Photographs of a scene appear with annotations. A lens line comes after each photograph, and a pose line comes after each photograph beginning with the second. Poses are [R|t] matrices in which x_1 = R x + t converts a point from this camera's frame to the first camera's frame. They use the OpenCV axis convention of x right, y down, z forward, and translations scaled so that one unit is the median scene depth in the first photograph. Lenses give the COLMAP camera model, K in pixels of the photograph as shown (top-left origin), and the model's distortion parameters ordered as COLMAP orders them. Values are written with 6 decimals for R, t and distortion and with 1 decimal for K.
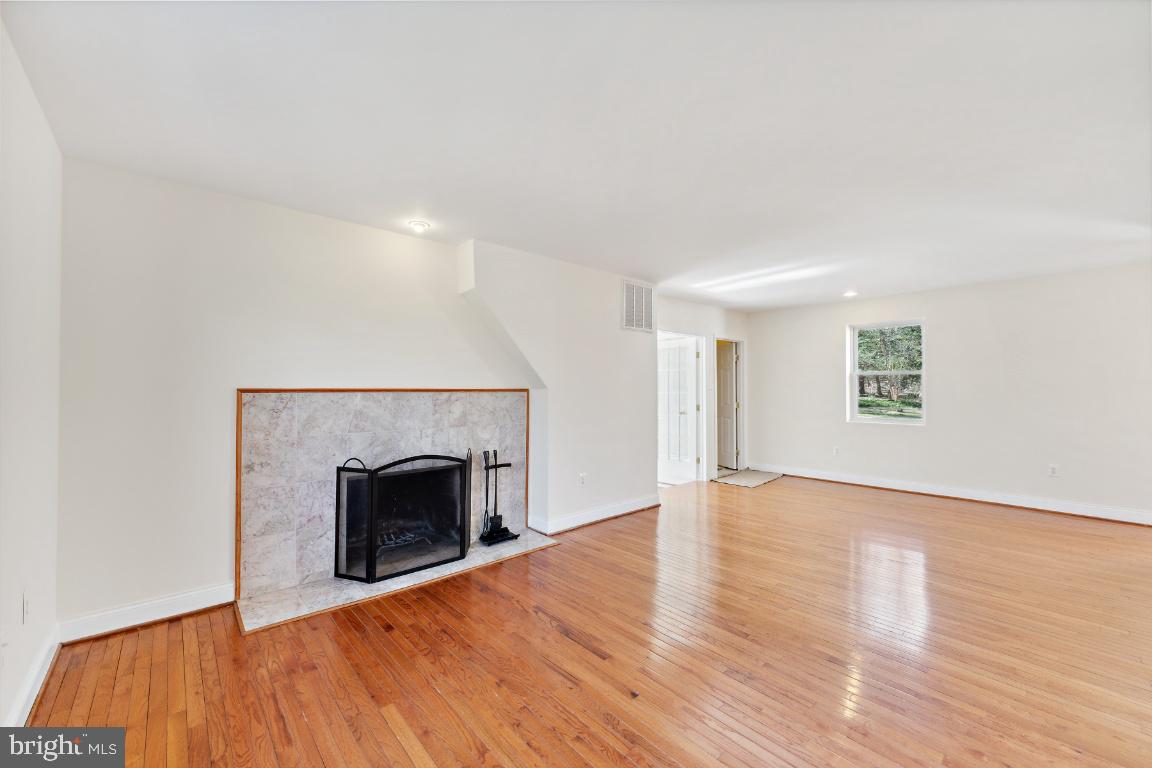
lens RADIAL K [[457.9, 0, 579.0], [0, 457.9, 383.4], [0, 0, 1]] dist [-0.002925, -0.000253]
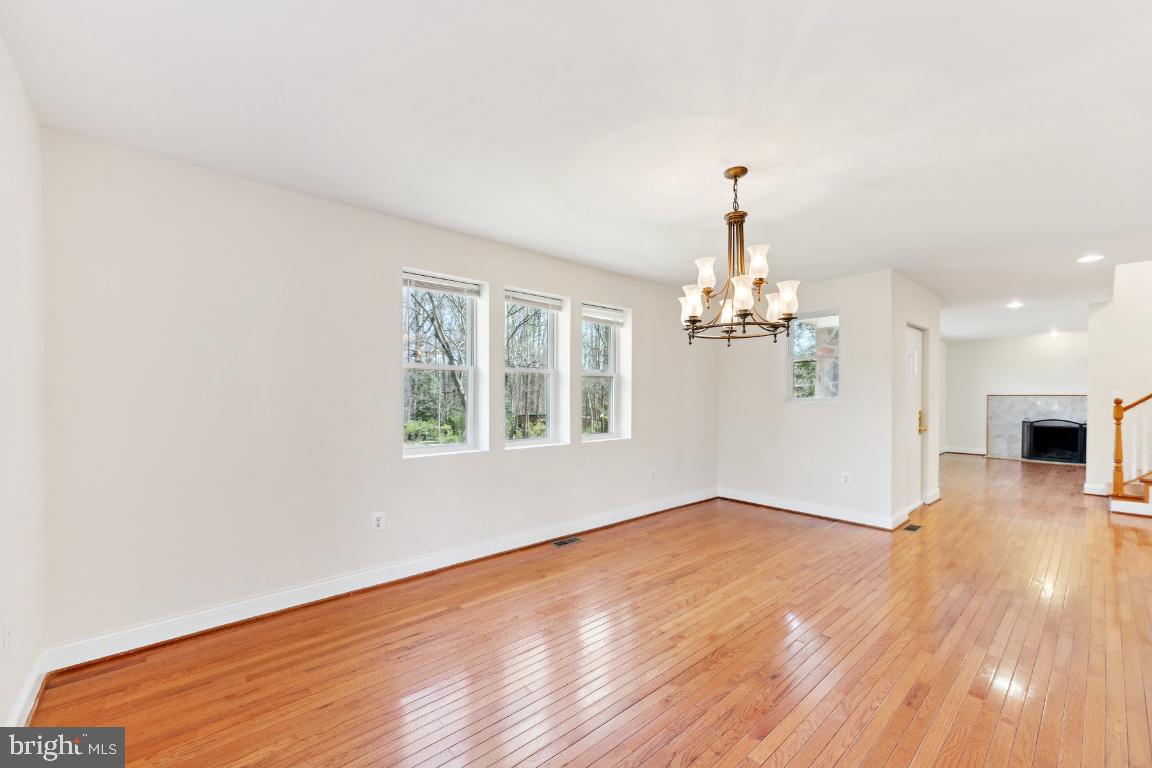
lens RADIAL K [[457.9, 0, 591.6], [0, 457.9, 398.4], [0, 0, 1]] dist [-0.002925, -0.000253]
pose [[0.004500, 0.006570, -0.999968, 2.510182], [0.013240, 0.999890, 0.006629, -0.022210], [0.999902, -0.013269, 0.004413, -1.877583]]
